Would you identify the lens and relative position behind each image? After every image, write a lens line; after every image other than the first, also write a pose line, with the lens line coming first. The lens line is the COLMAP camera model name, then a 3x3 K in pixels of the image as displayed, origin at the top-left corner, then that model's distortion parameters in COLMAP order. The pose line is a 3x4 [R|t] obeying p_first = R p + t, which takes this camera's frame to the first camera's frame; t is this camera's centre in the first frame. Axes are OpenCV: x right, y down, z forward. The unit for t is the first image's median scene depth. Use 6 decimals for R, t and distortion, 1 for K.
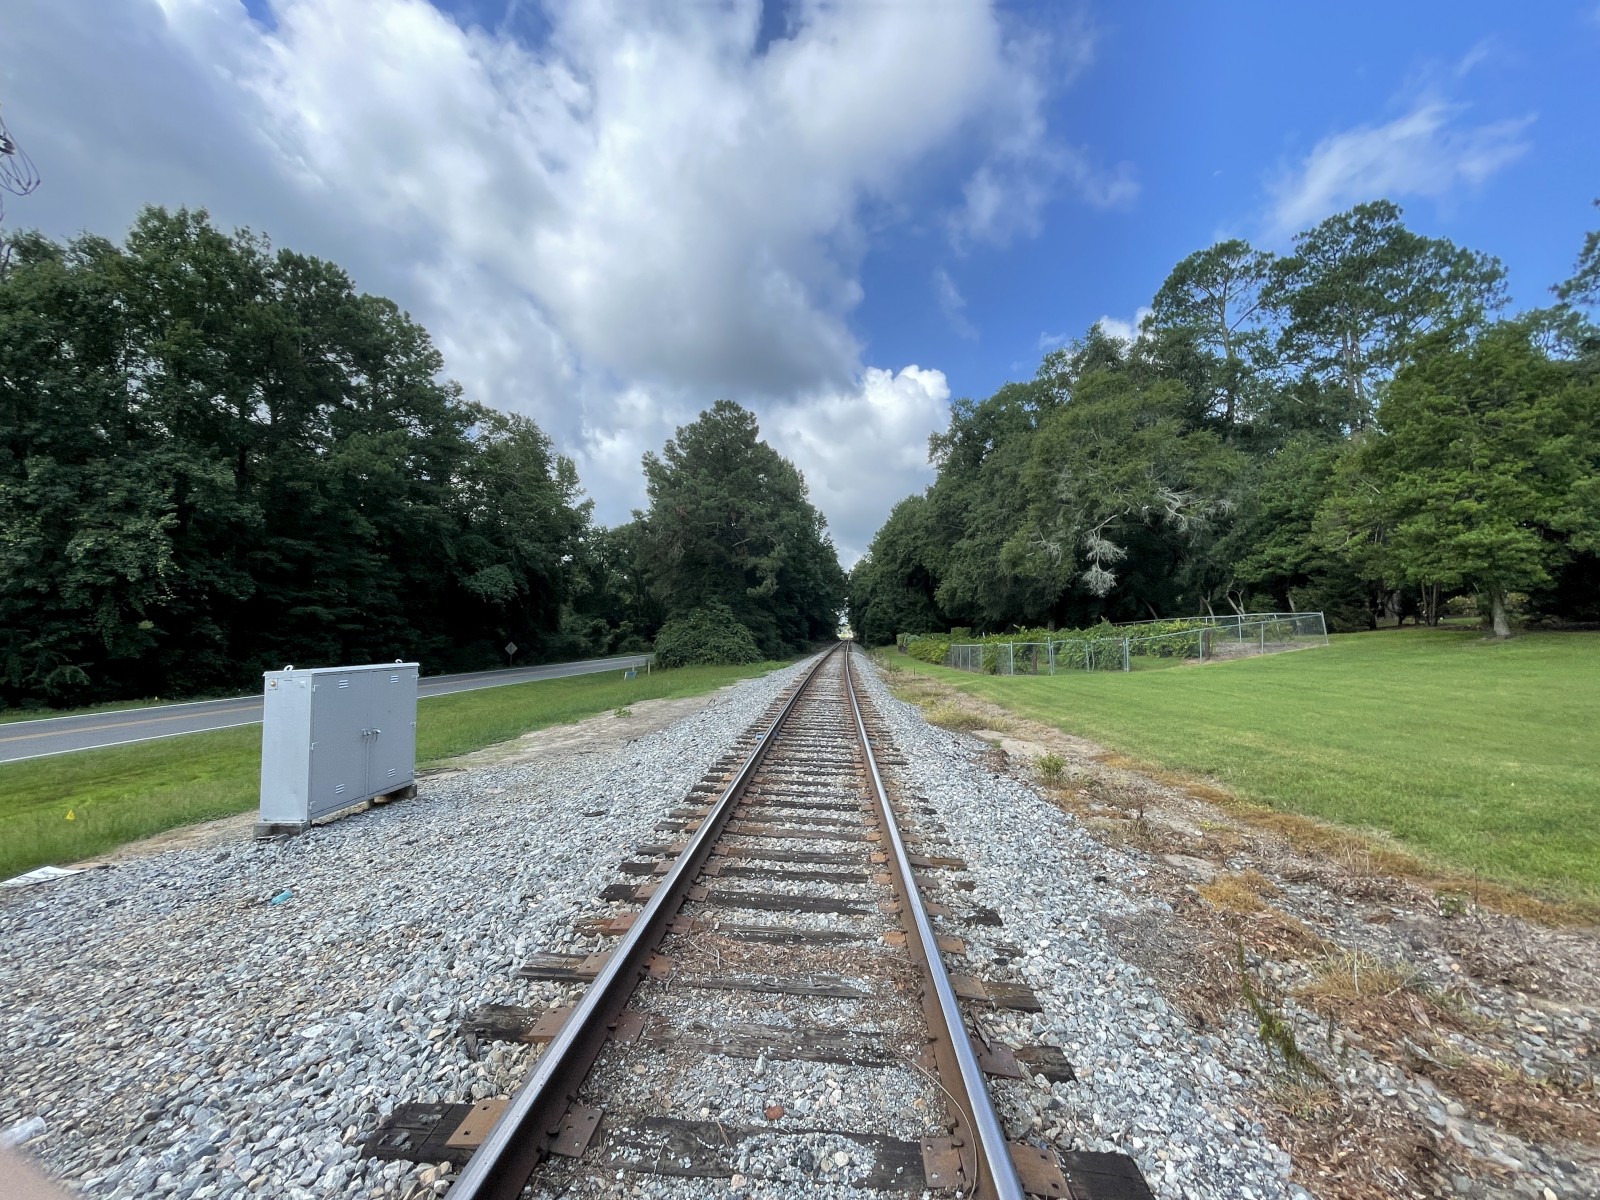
lens RADIAL K [[652.7, 0, 807.5], [0, 652.7, 600.0], [0, 0, 1]] dist [-0.002586, -0.000217]
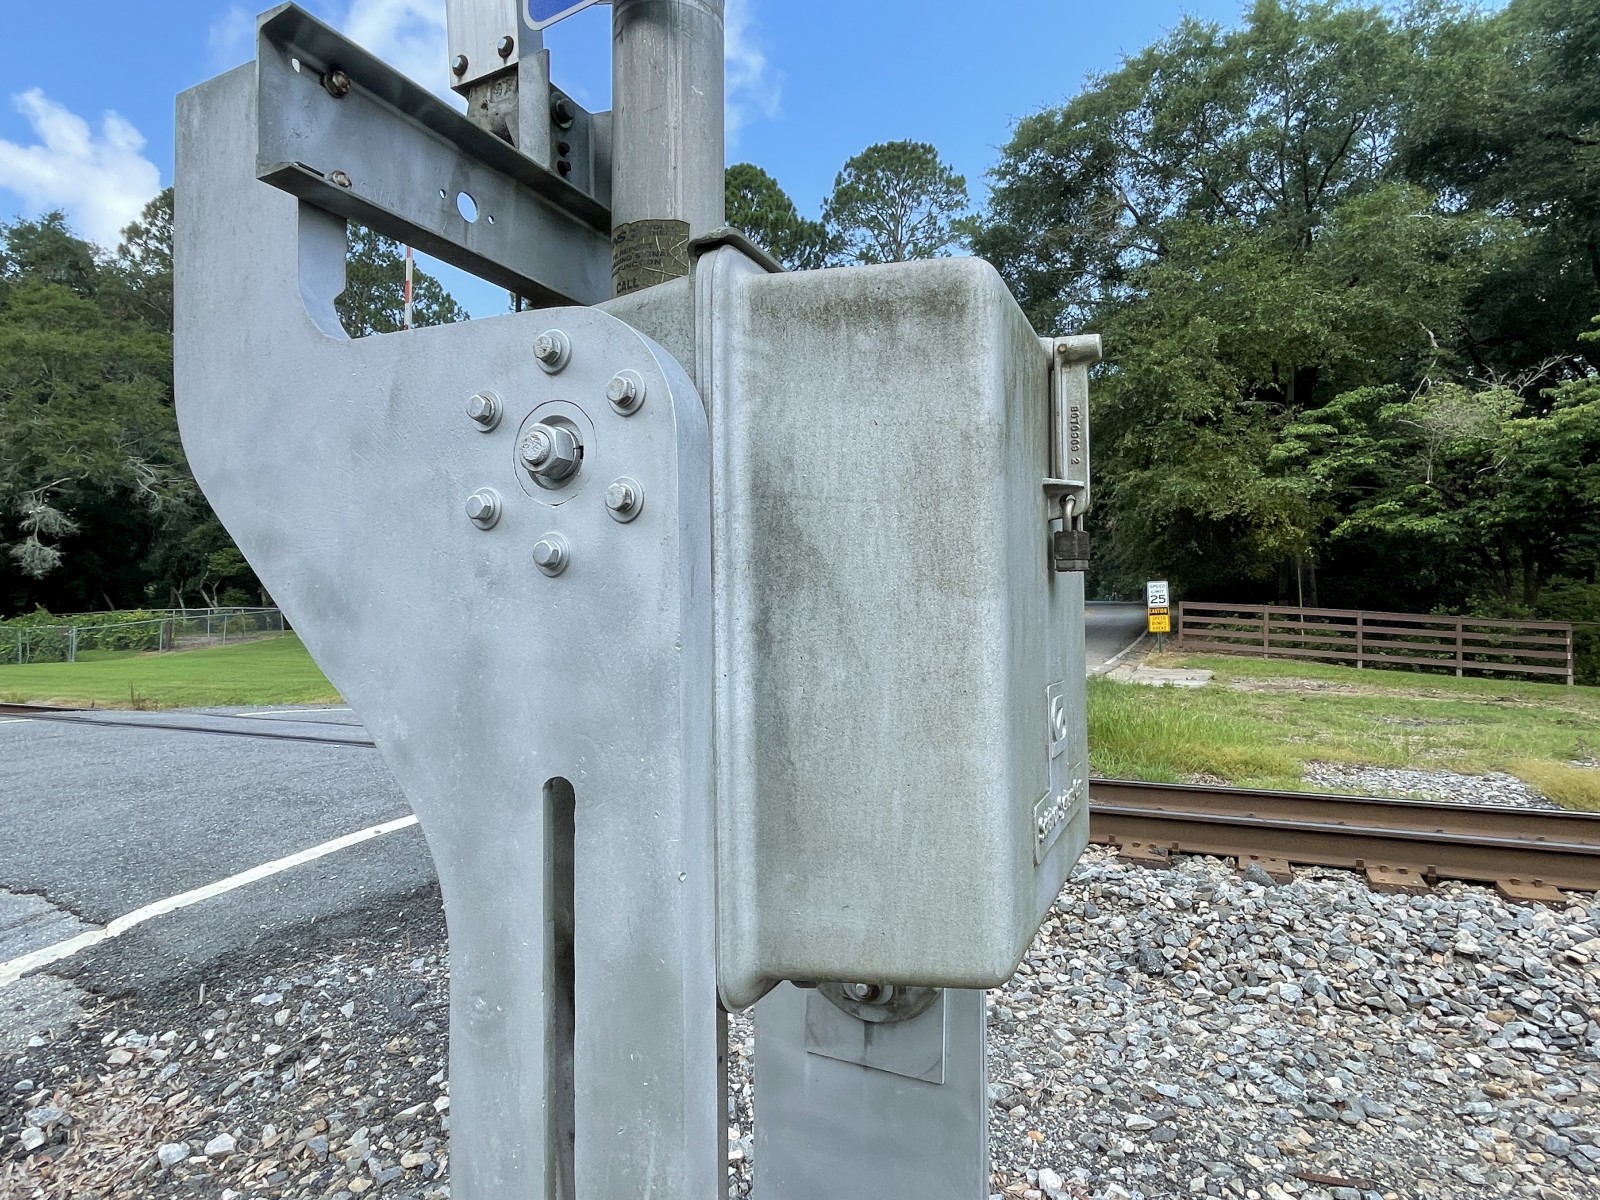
lens RADIAL K [[896.6, 0, 806.9], [0, 896.6, 600.5], [0, 0, 1]] dist [-0.008131, 0.001930]
pose [[0.408470, 0.054957, 0.911116, -0.105021], [-0.059002, 0.997688, -0.033727, 0.002120], [-0.910863, -0.039981, 0.410768, -0.201068]]
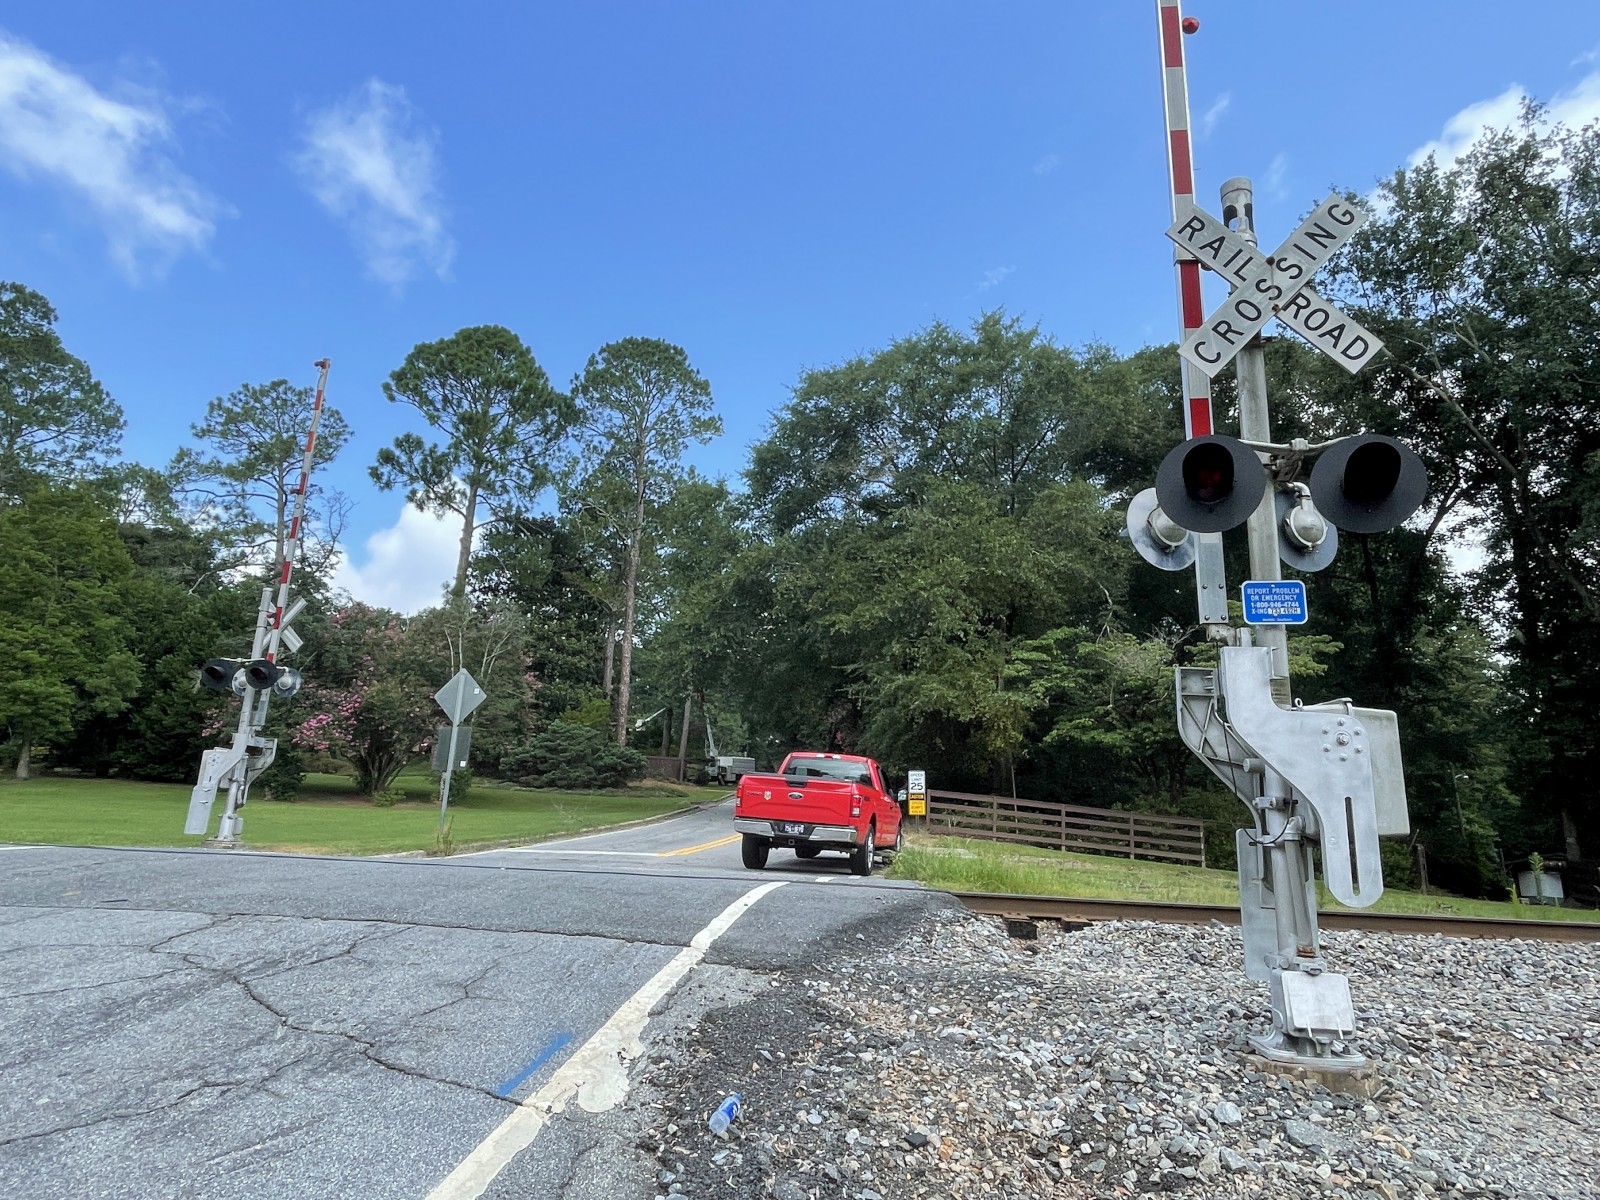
lens RADIAL K [[939.5, 0, 803.0], [0, 939.5, 599.9], [0, 0, 1]] dist [0.001408, -0.001332]
pose [[0.054770, 0.254405, 0.965546, -0.175157], [-0.096829, 0.963793, -0.248450, 0.012250], [-0.993793, -0.079885, 0.077421, -0.153325]]
